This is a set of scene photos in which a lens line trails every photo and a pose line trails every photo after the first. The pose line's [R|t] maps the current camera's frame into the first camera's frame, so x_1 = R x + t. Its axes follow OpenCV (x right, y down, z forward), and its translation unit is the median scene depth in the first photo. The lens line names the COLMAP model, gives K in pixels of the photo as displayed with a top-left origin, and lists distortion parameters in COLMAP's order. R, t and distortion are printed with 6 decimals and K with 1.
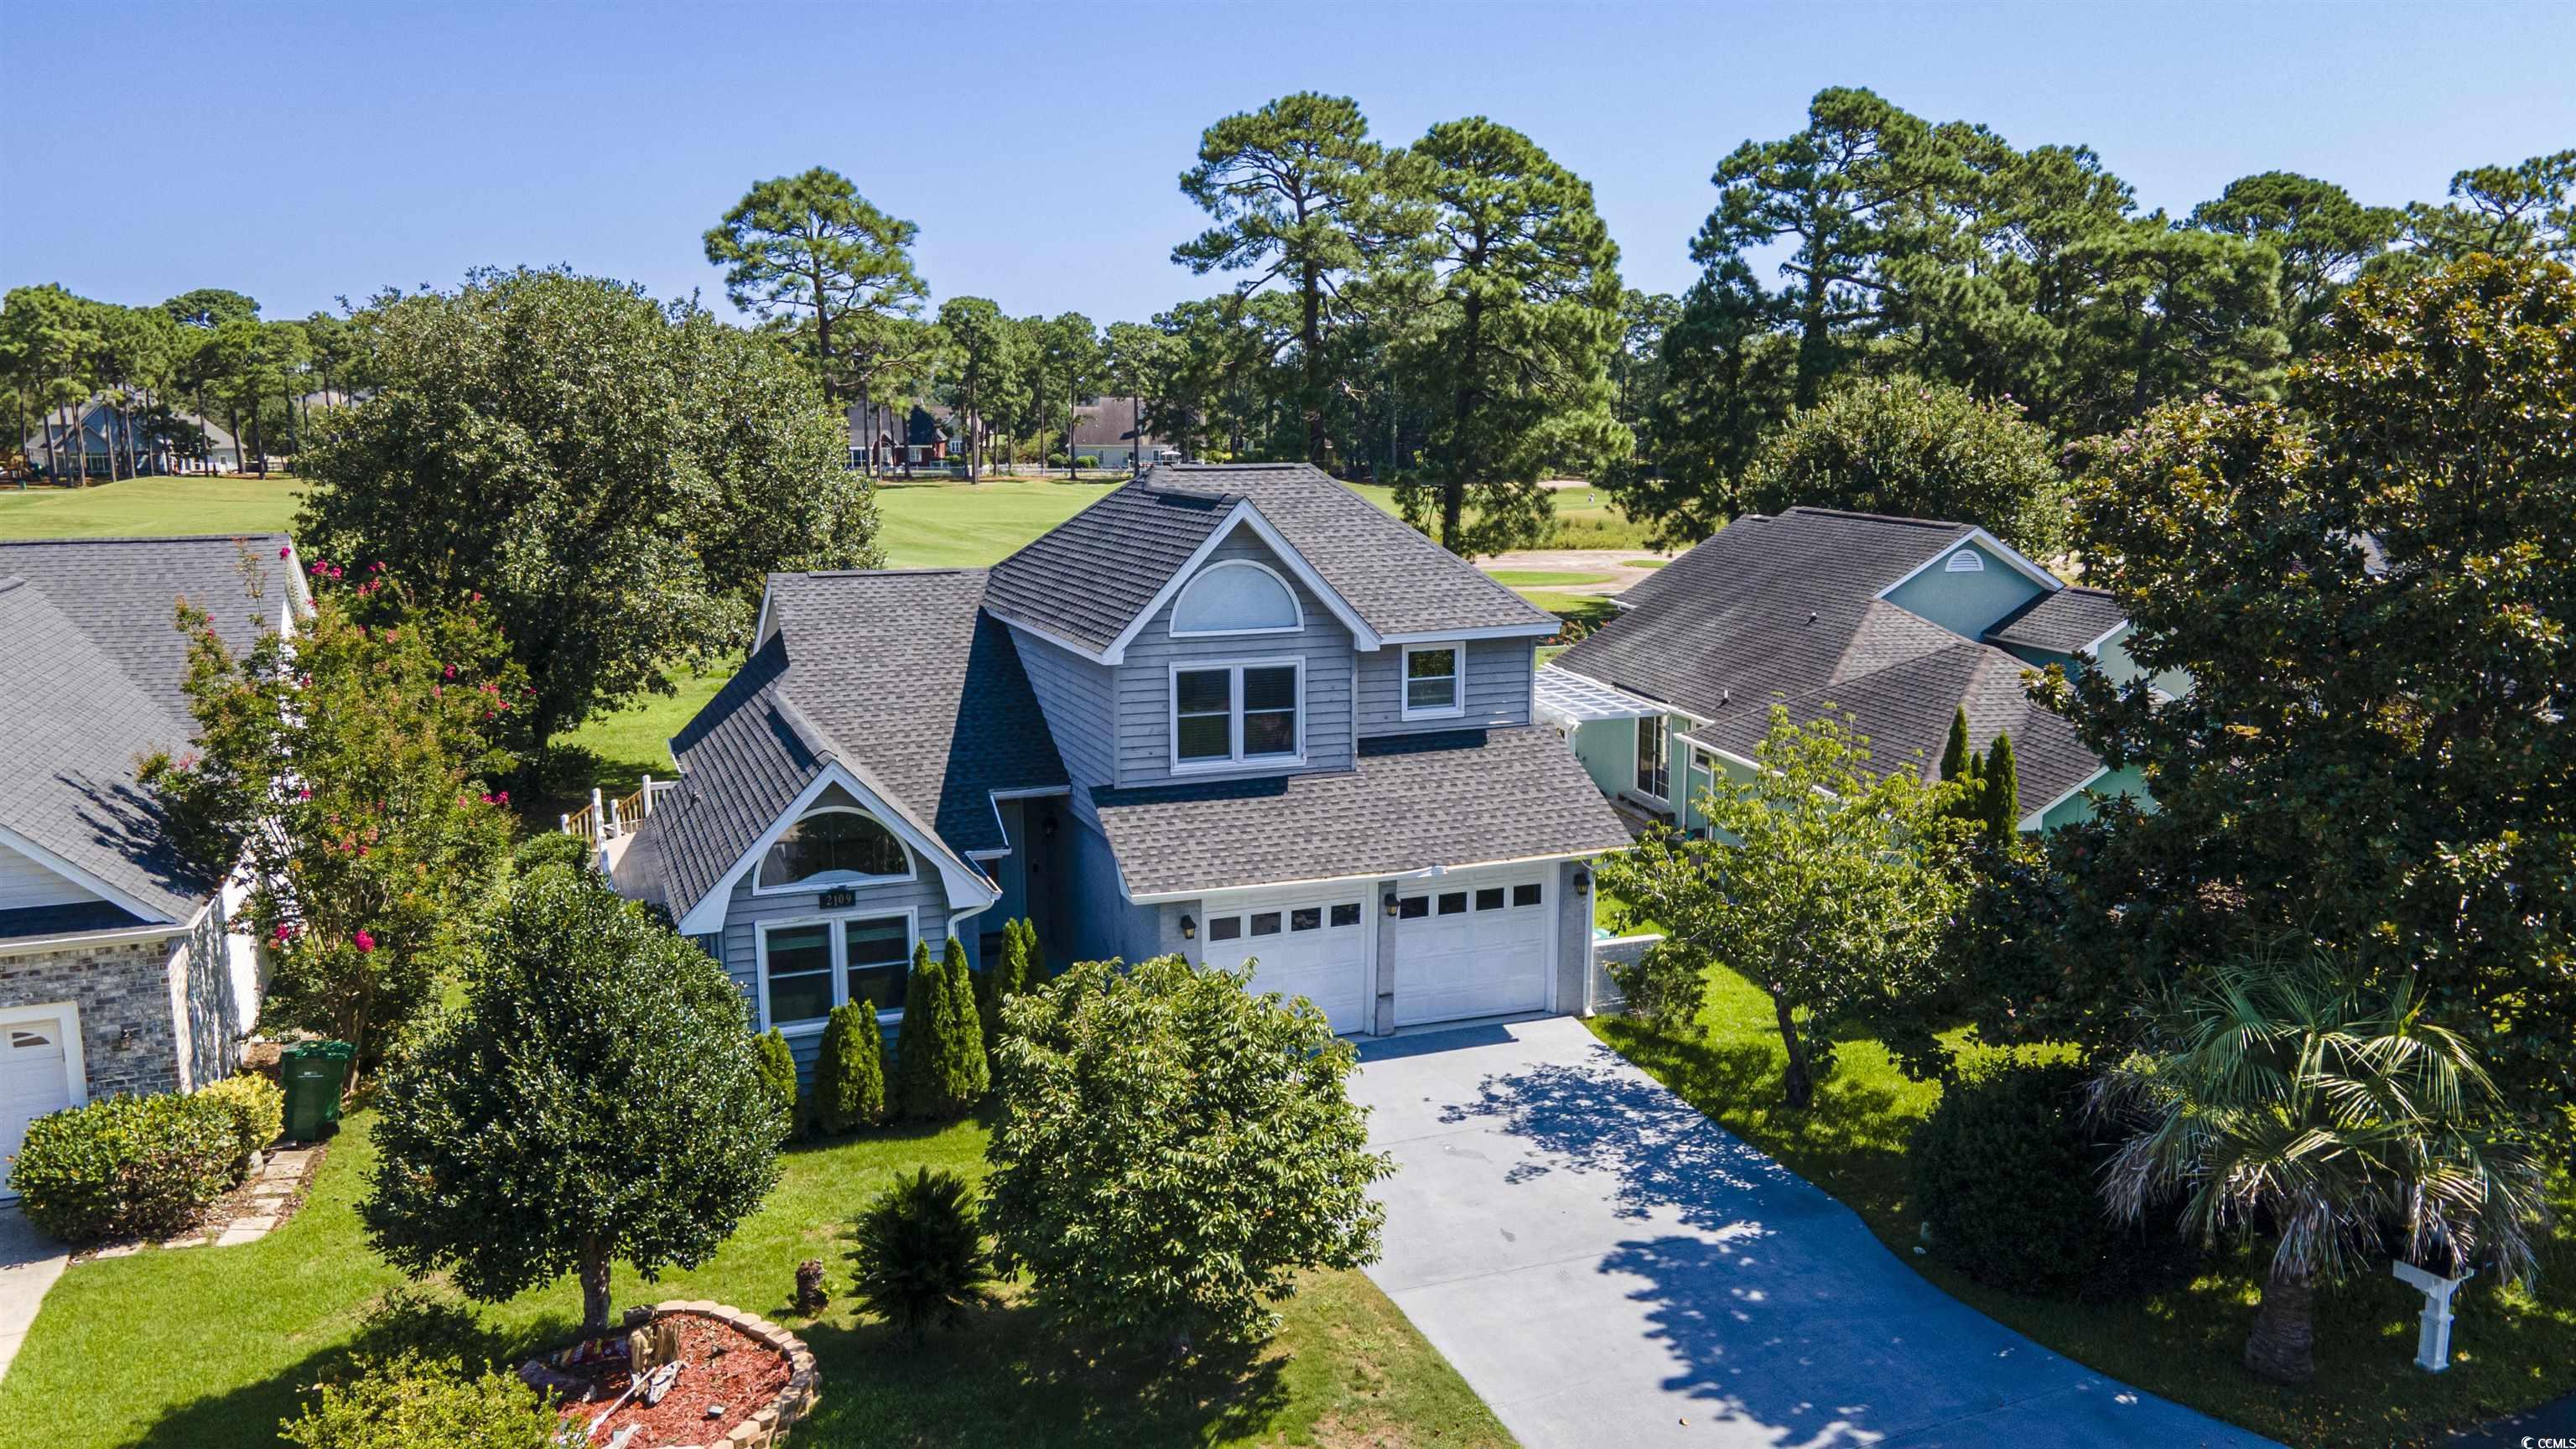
lens RADIAL K [[1892.1, 0, 1285.2], [0, 1892.1, 726.0], [0, 0, 1]] dist [0.031928, 0.017218]
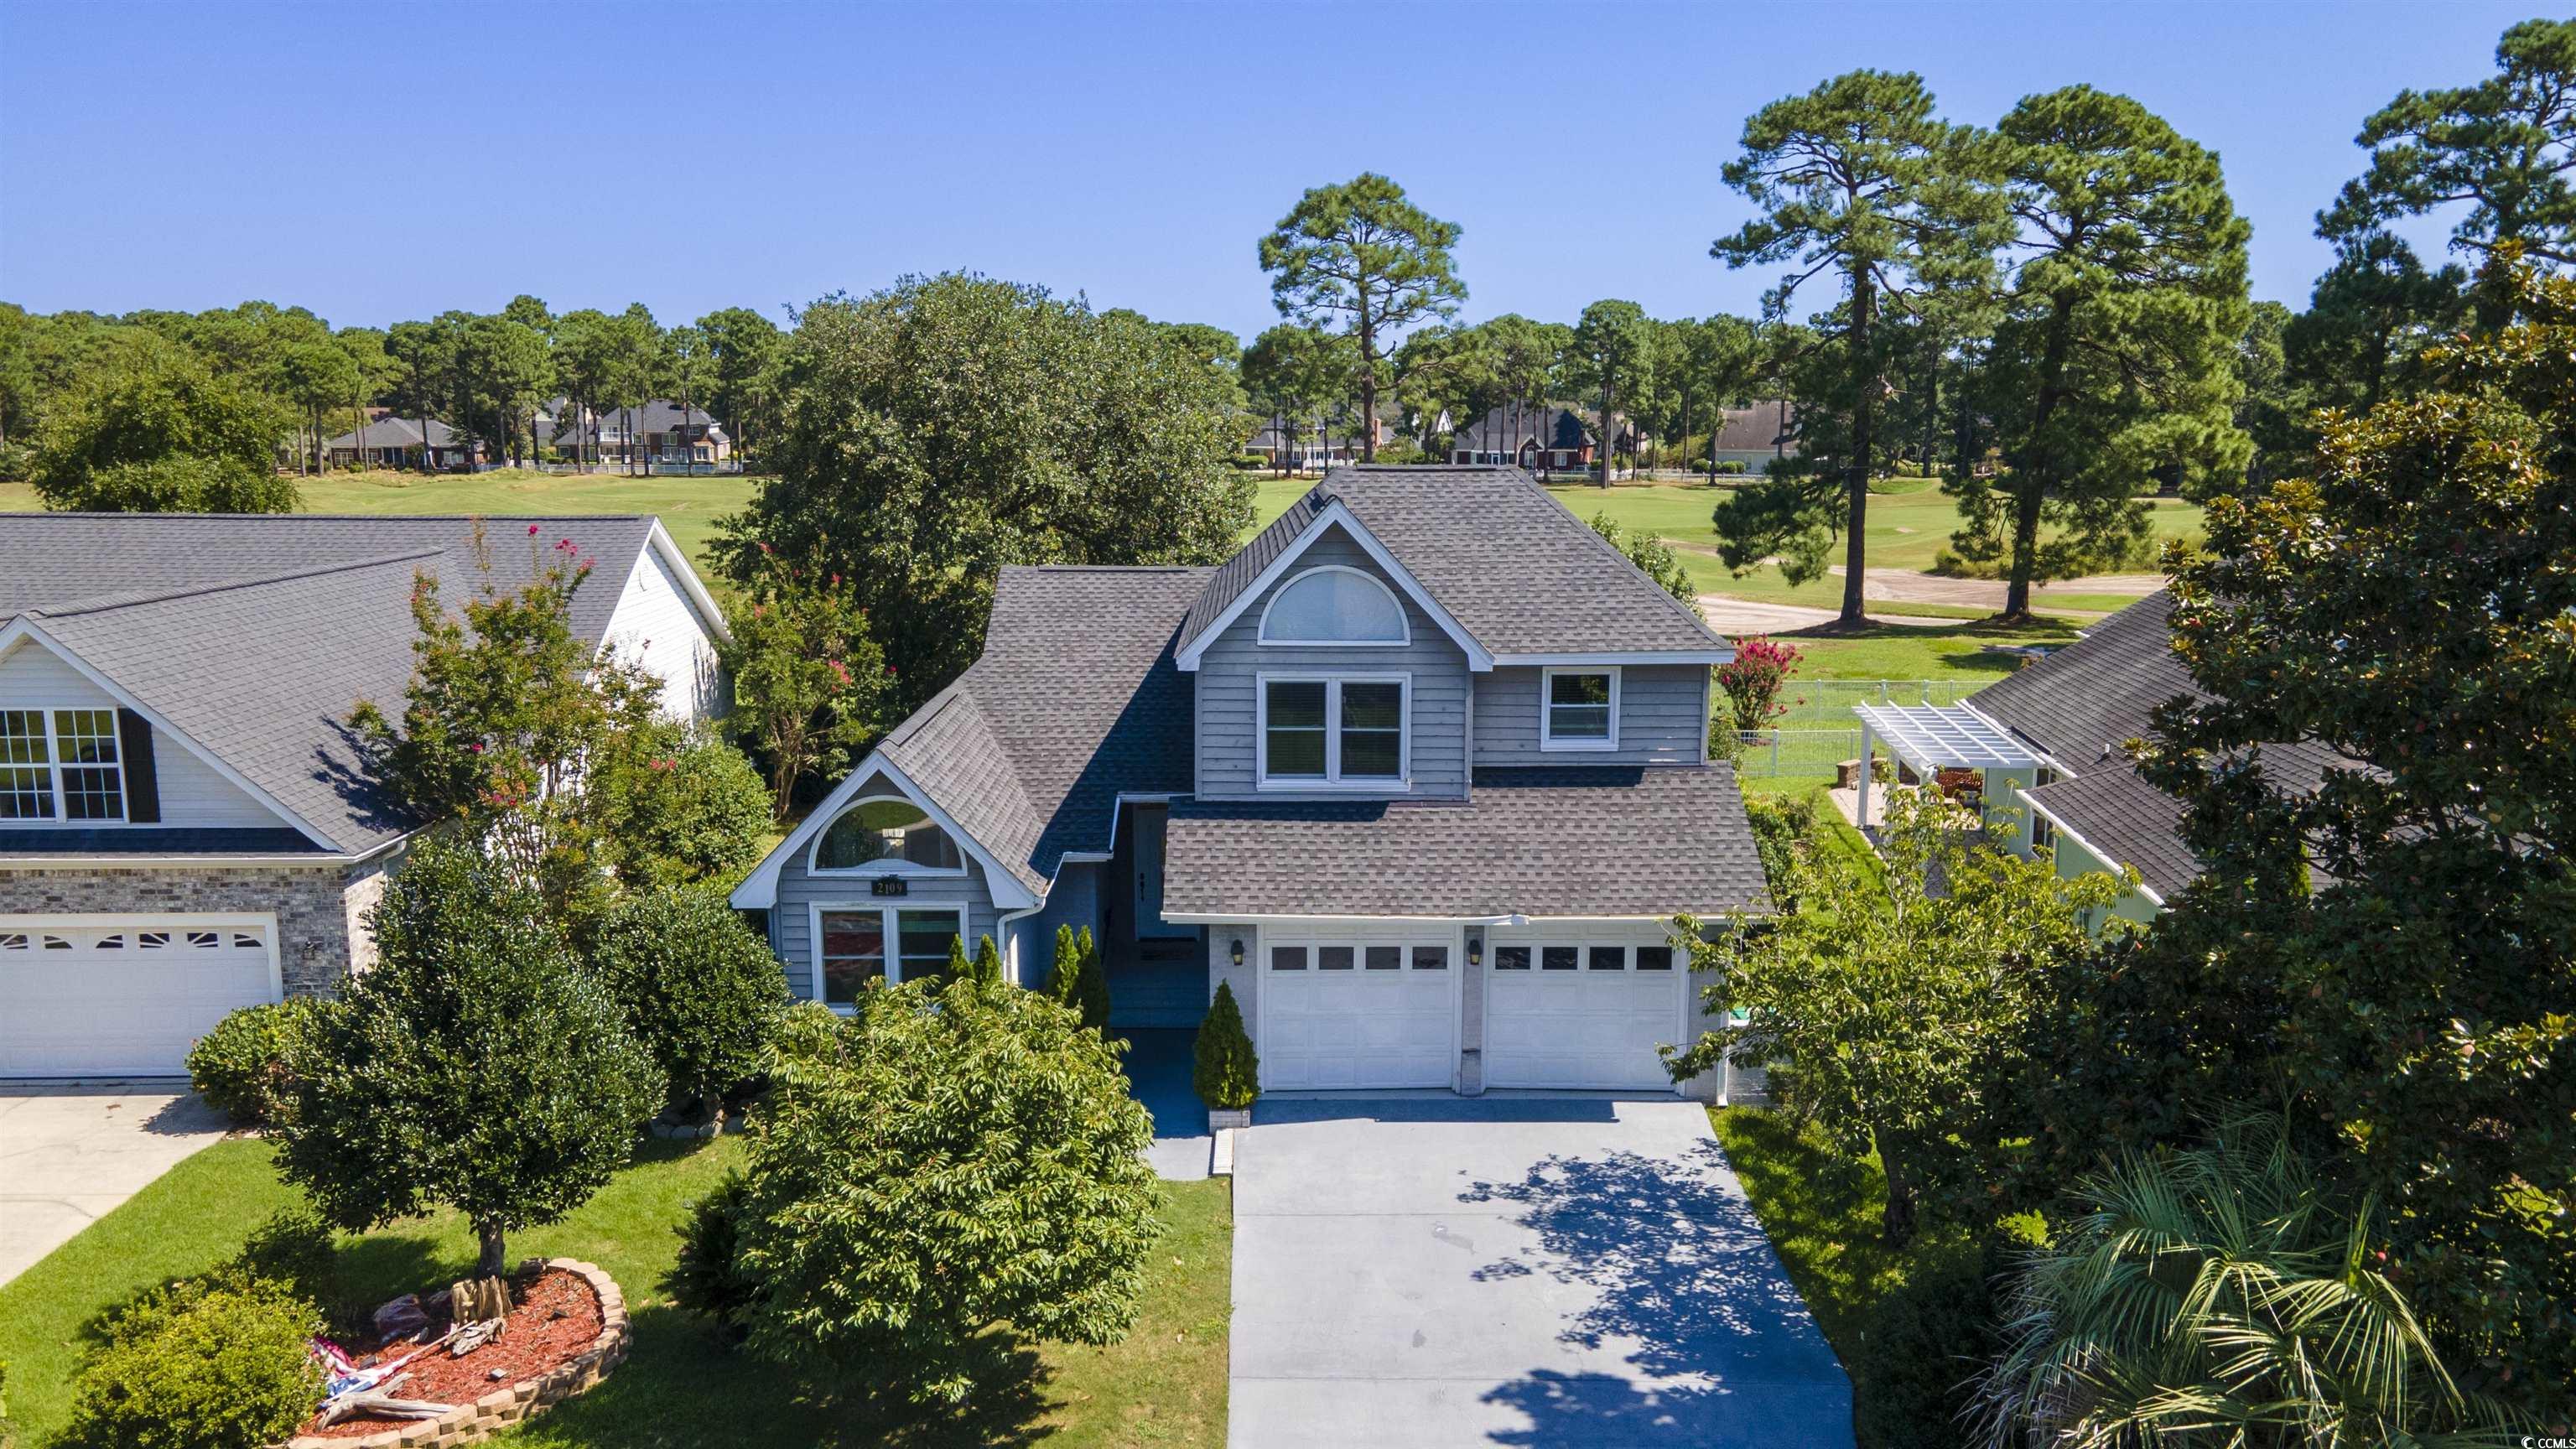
lens RADIAL K [[1892.1, 0, 1283.4], [0, 1892.1, 721.1], [0, 0, 1]] dist [0.031928, 0.017218]
pose [[0.934523, 0.063956, -0.350108, 0.258500], [-0.065658, 0.997817, 0.007021, -0.014952], [0.349793, 0.016426, 0.936683, 0.107767]]
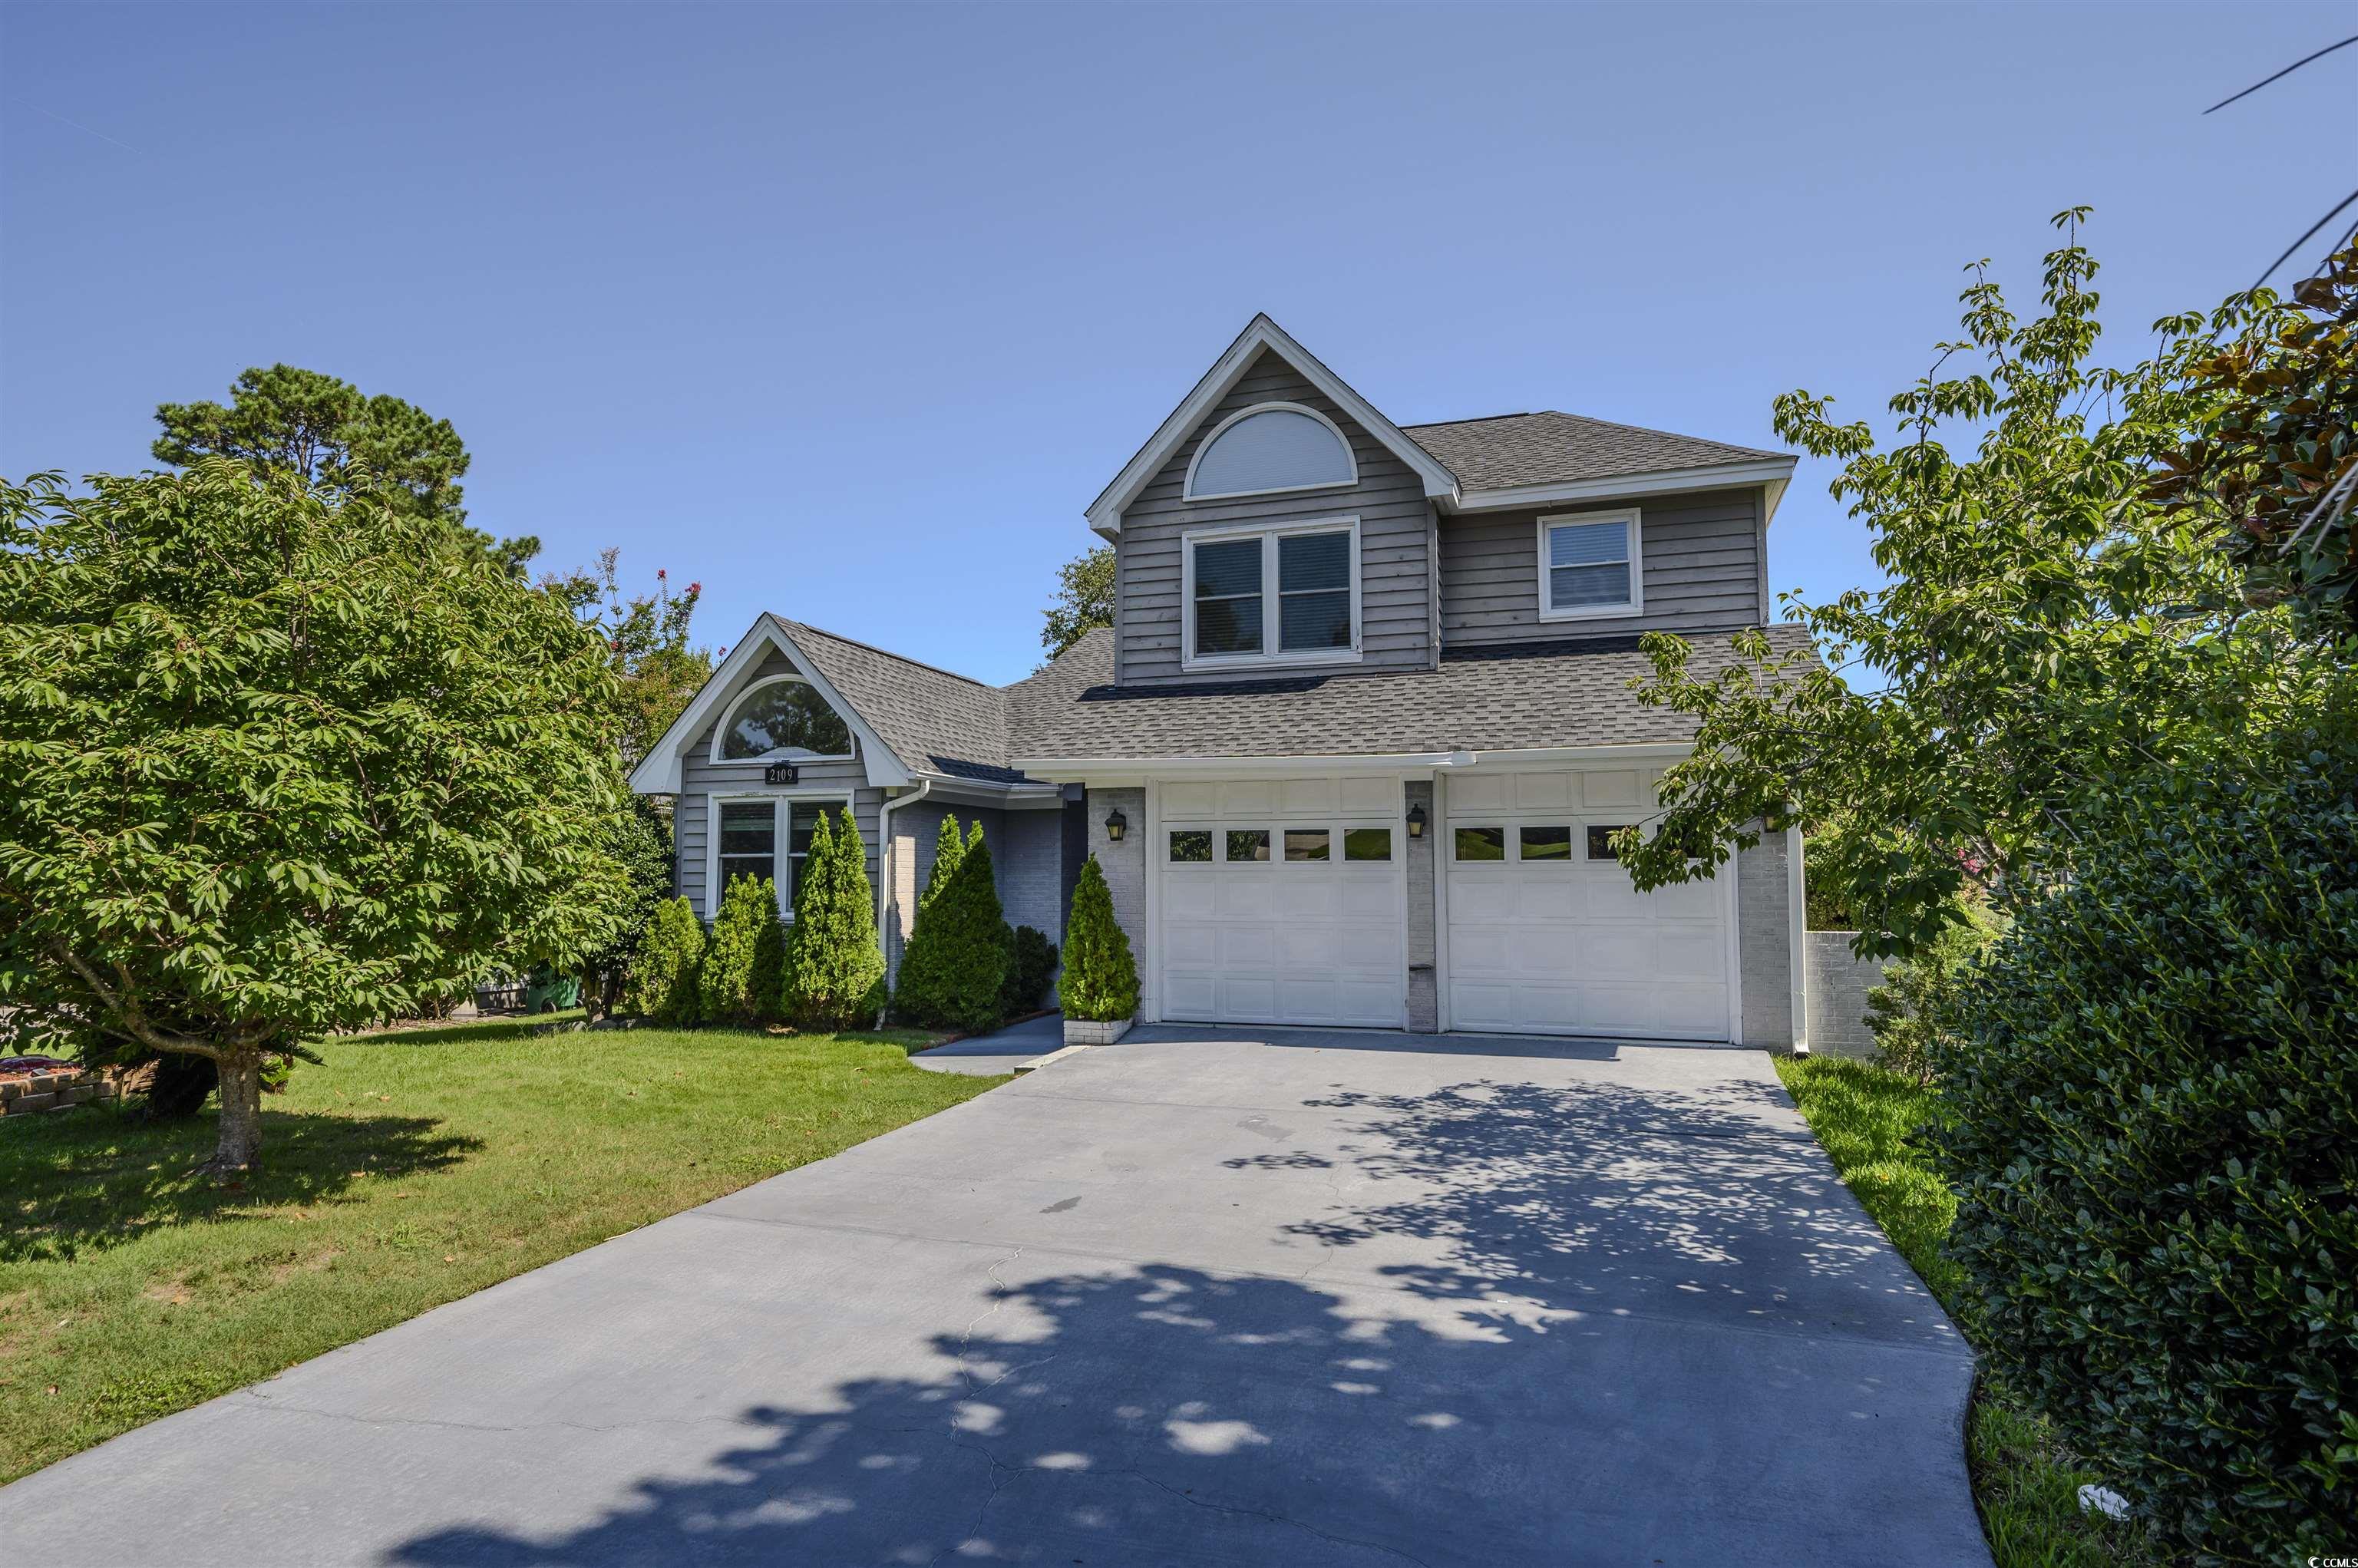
lens RADIAL K [[1264.6, 0, 1169.4], [0, 1264.6, 769.2], [0, 0, 1]] dist [0.006994, -0.000006]
pose [[0.763852, -0.046788, -0.643693, 0.257482], [-0.108816, 0.973753, -0.199908, 0.161206], [0.636151, 0.222745, 0.738713, 0.558991]]
